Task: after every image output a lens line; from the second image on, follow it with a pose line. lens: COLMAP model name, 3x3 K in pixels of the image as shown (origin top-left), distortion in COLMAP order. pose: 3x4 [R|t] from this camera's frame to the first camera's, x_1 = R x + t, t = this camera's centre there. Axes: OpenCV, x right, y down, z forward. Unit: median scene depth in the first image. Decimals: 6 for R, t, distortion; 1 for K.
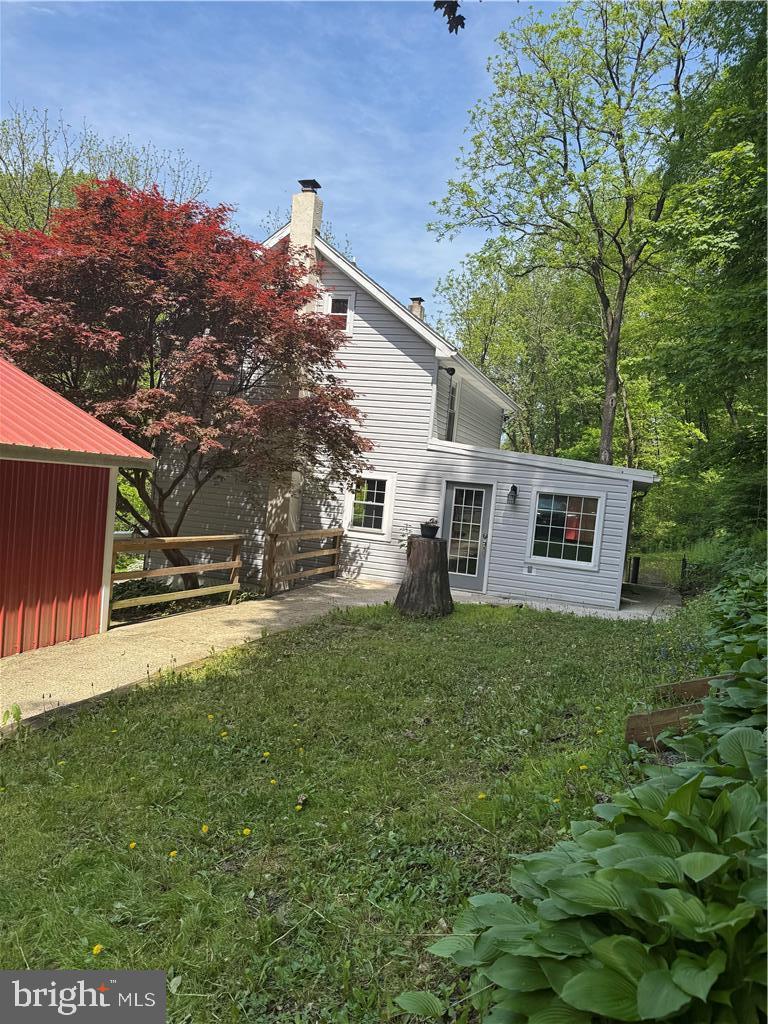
lens RADIAL K [[710.4, 0, 389.9], [0, 710.4, 515.0], [0, 0, 1]] dist [0.074518, -0.088007]
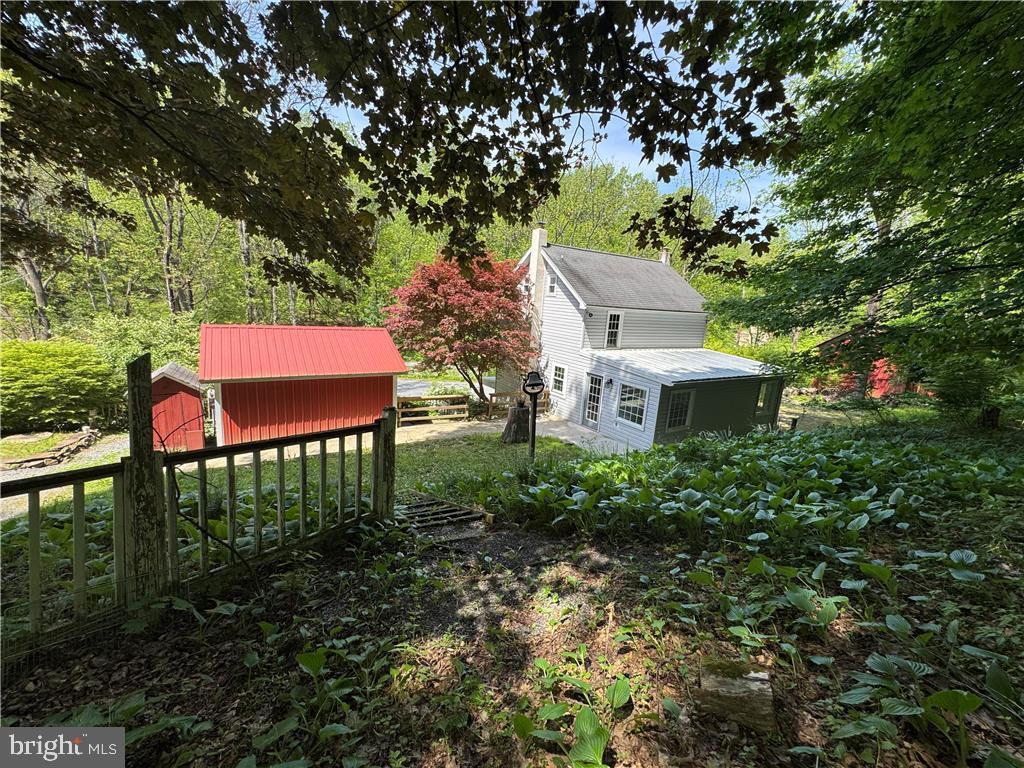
lens RADIAL K [[405.6, 0, 512.0], [0, 405.6, 384.0], [0, 0, 1]] dist [-0.000178, -0.000144]
pose [[0.774392, 0.095354, -0.625480, 0.883813], [-0.024622, 0.992371, 0.120803, -0.205559], [0.632227, -0.078148, 0.770832, 0.014550]]
